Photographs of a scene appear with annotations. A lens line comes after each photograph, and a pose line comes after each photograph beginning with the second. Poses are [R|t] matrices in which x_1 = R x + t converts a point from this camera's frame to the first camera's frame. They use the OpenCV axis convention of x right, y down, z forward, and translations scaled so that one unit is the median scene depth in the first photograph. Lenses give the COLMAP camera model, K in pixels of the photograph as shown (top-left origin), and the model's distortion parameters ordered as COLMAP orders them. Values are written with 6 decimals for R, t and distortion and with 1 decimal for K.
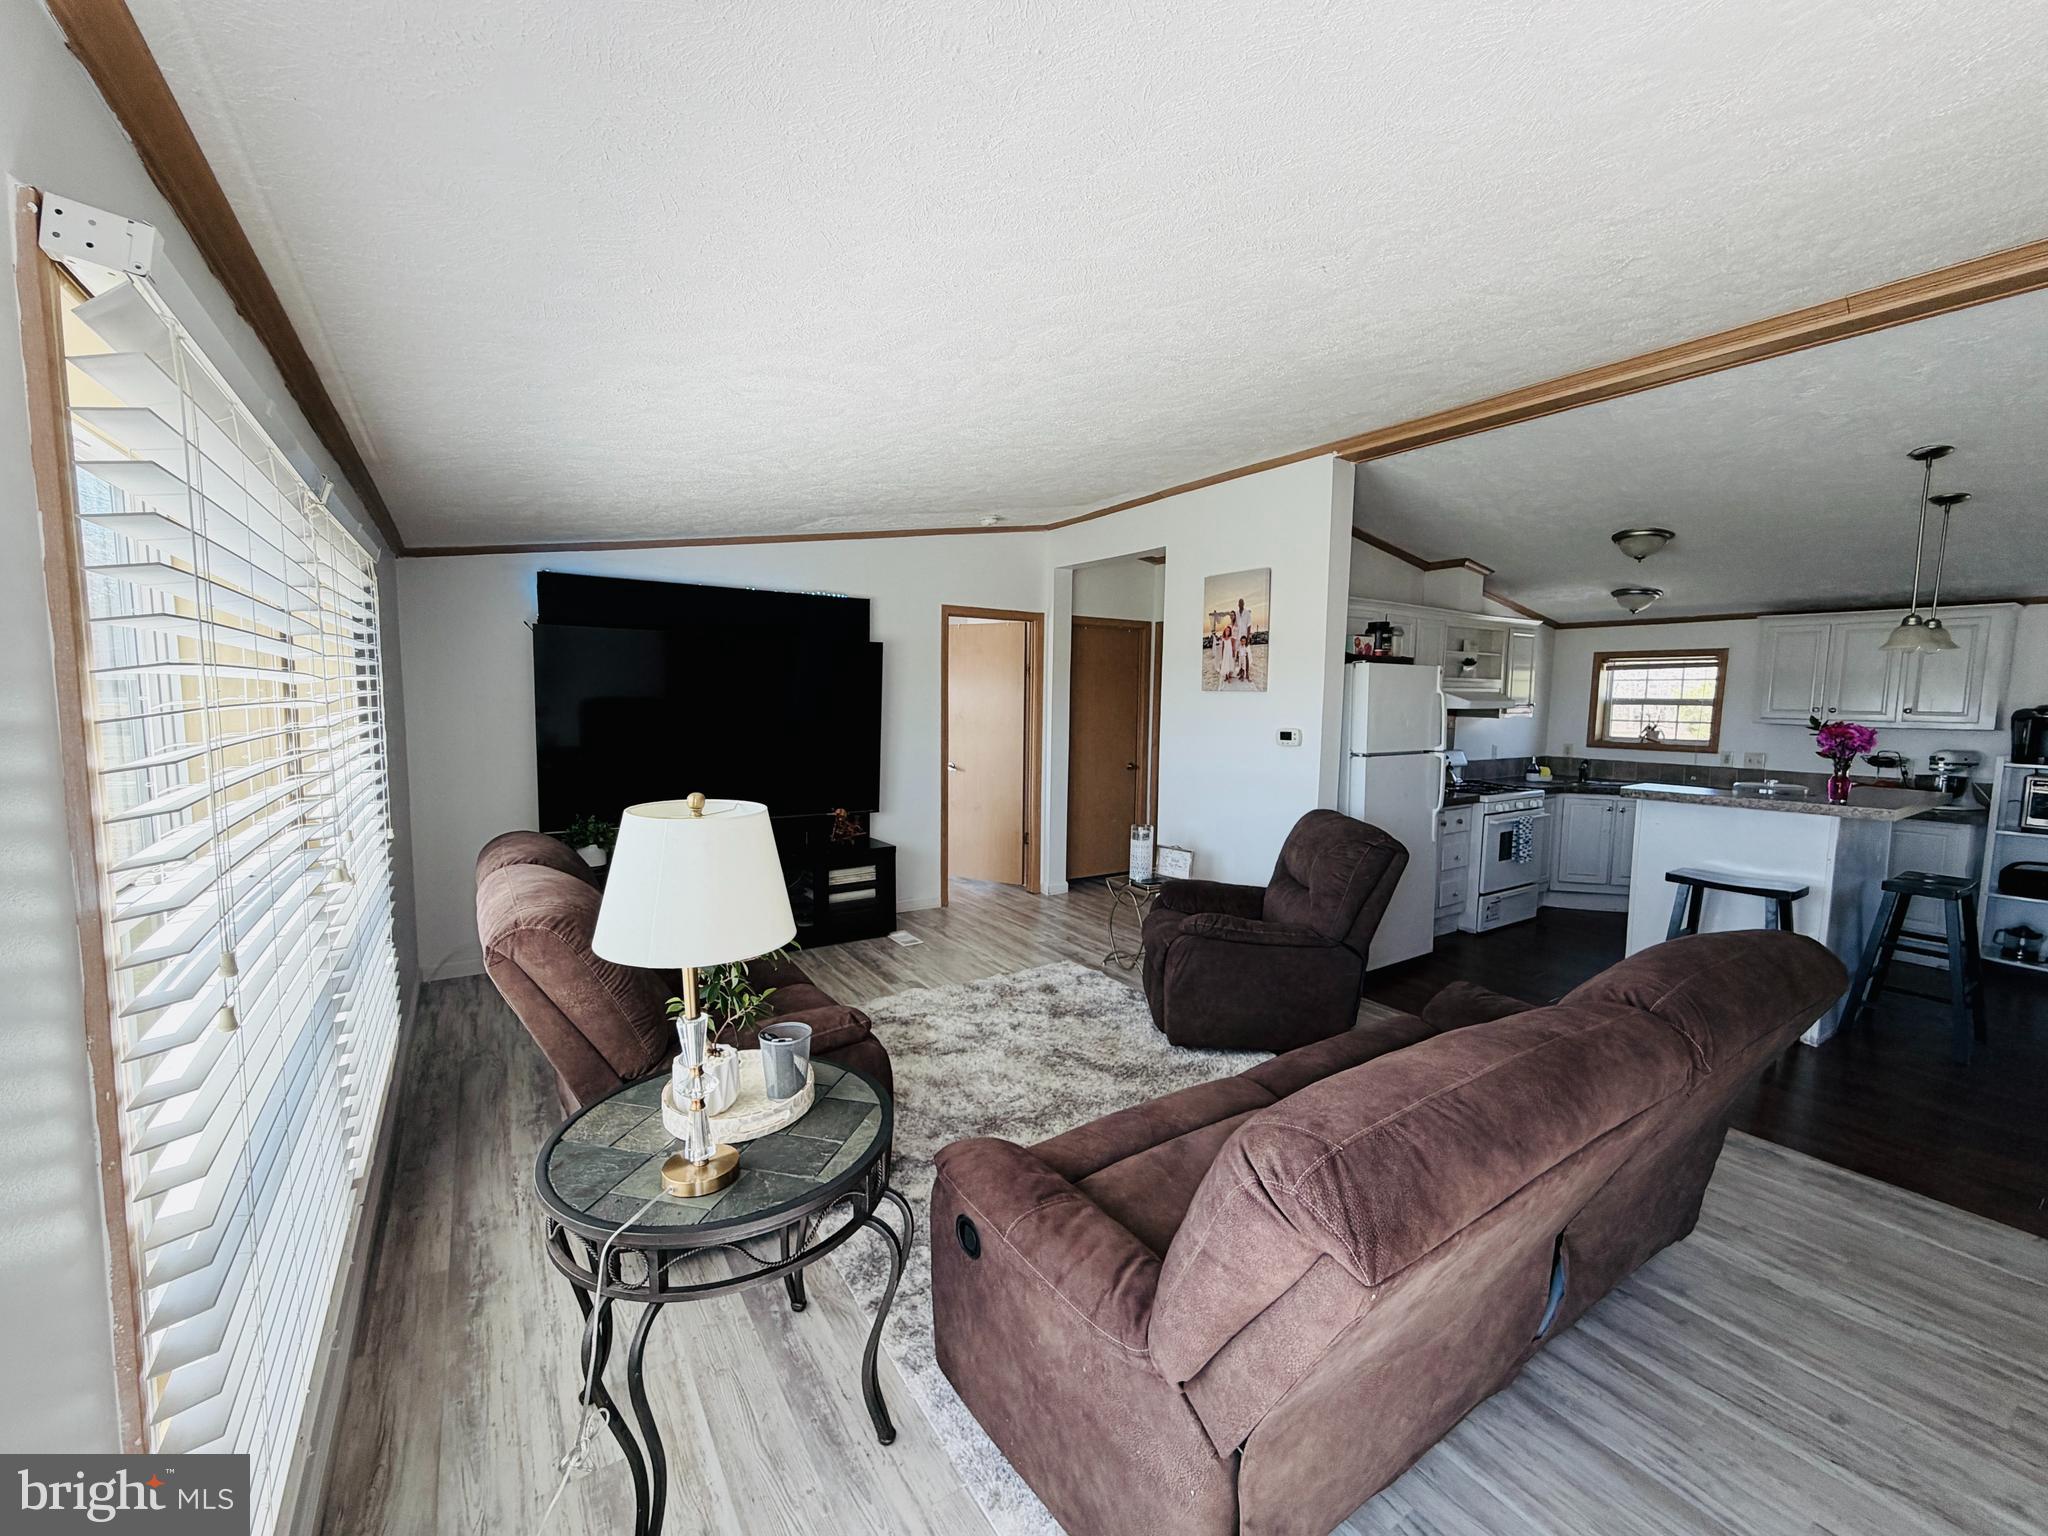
lens RADIAL K [[824.9, 0, 1026.0], [0, 824.9, 767.0], [0, 0, 1]] dist [-0.000662, -0.000098]
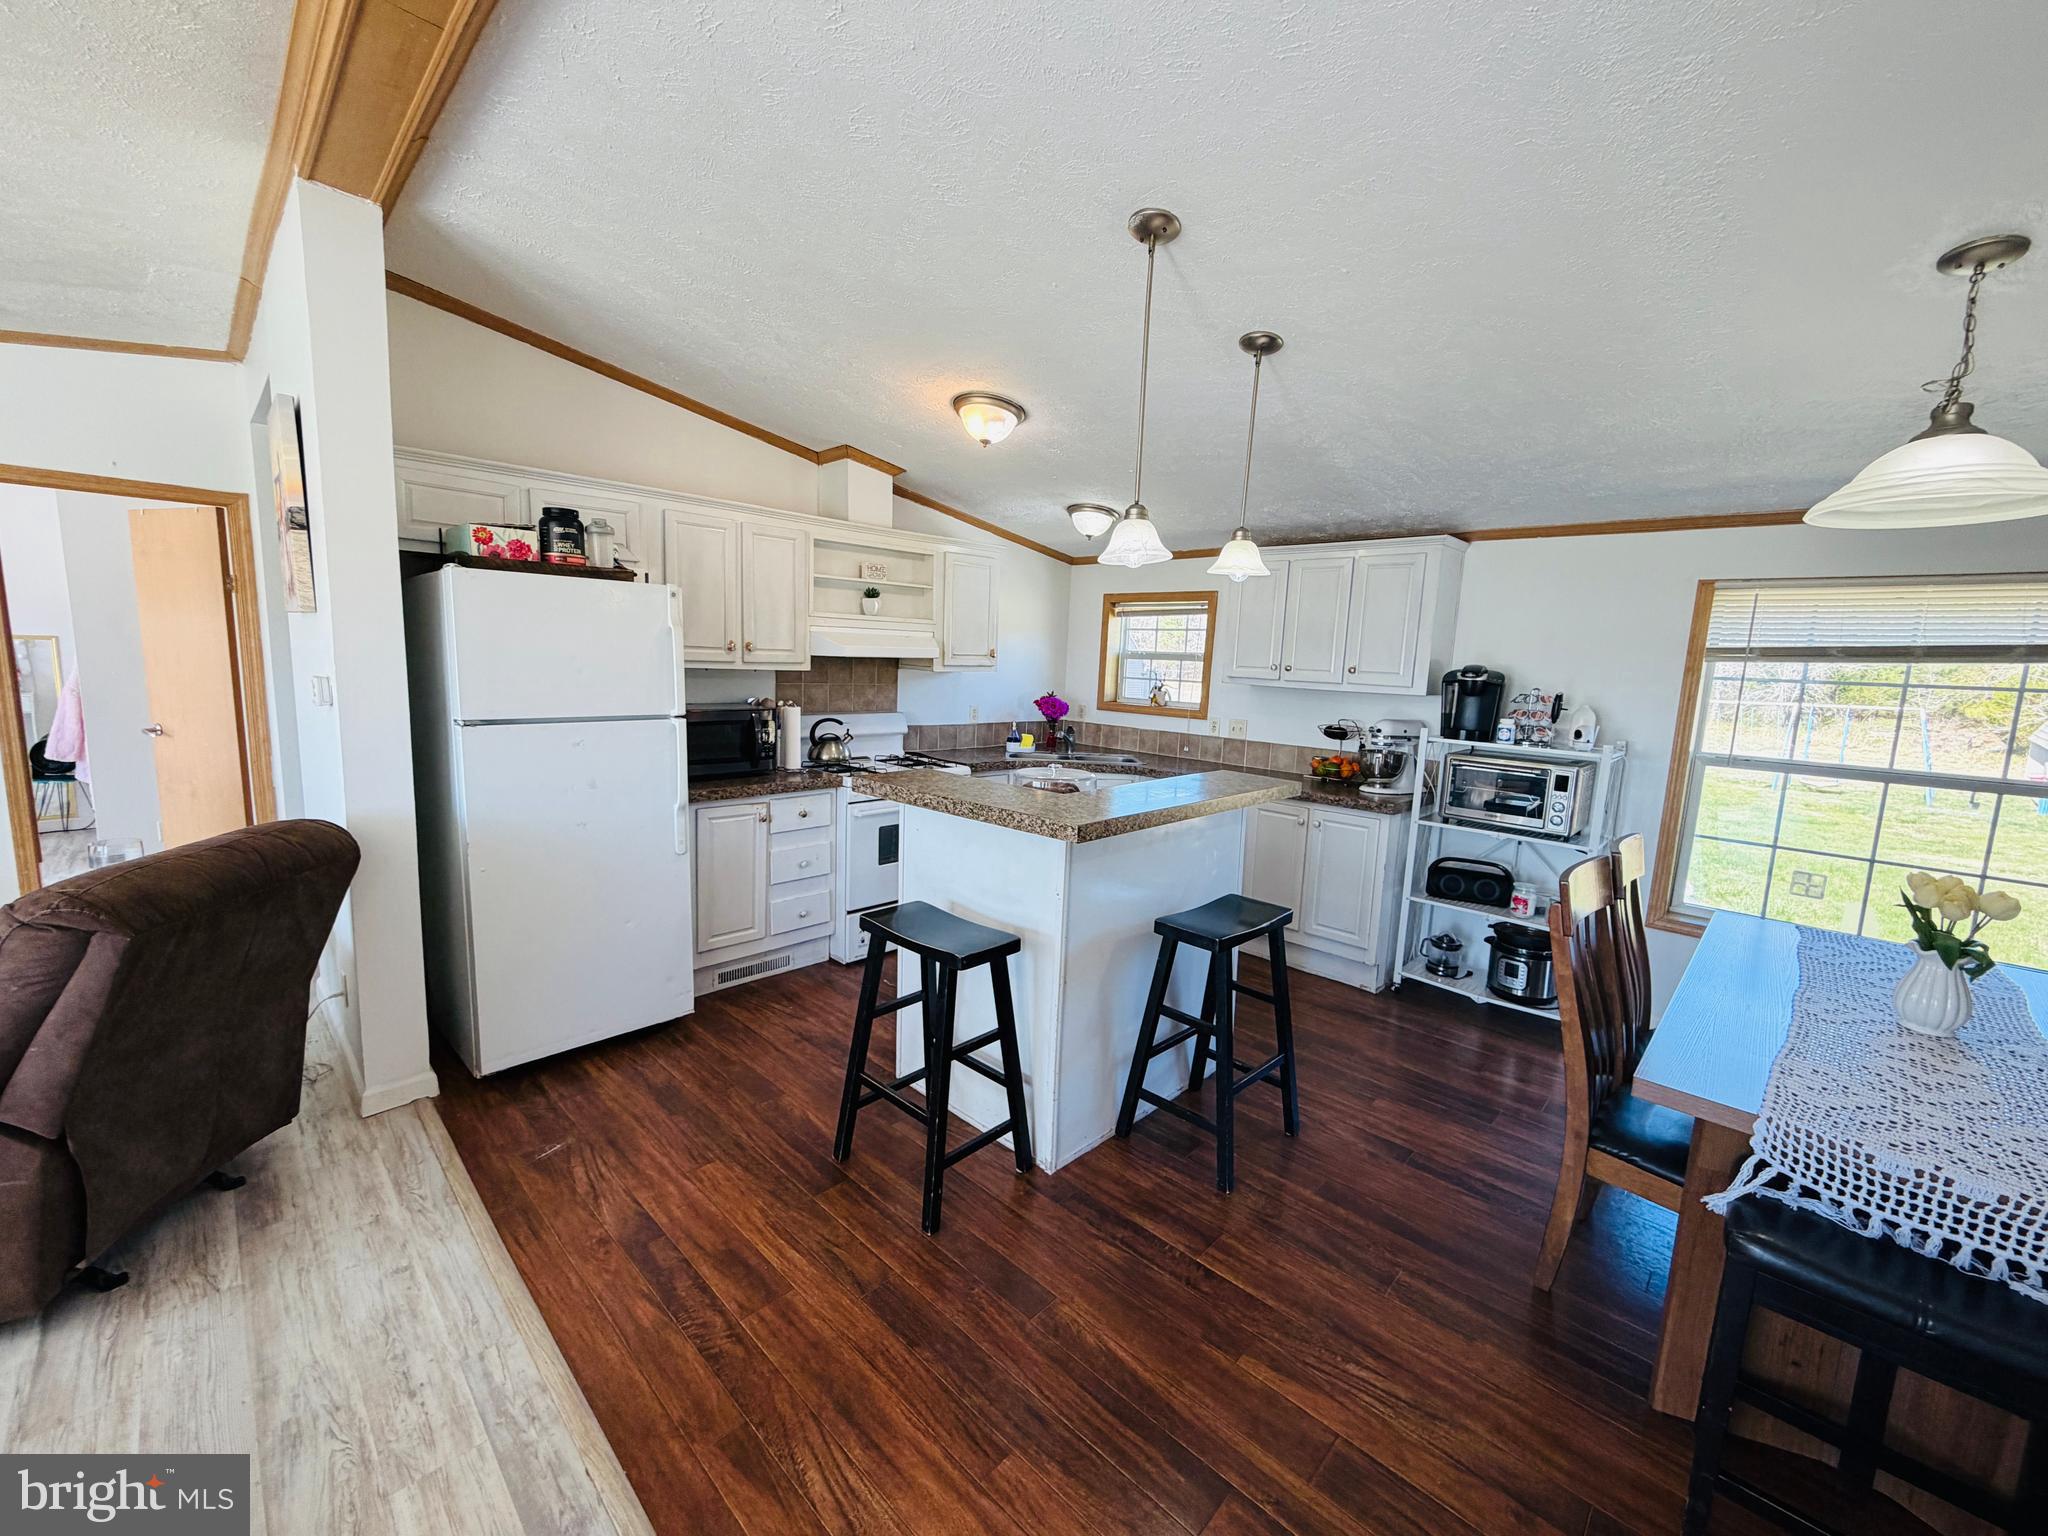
lens RADIAL K [[824.9, 0, 1014.4], [0, 824.9, 770.2], [0, 0, 1]] dist [-0.000662, -0.000098]
pose [[0.977327, -0.005413, 0.211667, 0.484906], [-0.007263, 0.998228, 0.059062, -0.013627], [-0.211611, -0.059260, 0.975556, 0.233729]]
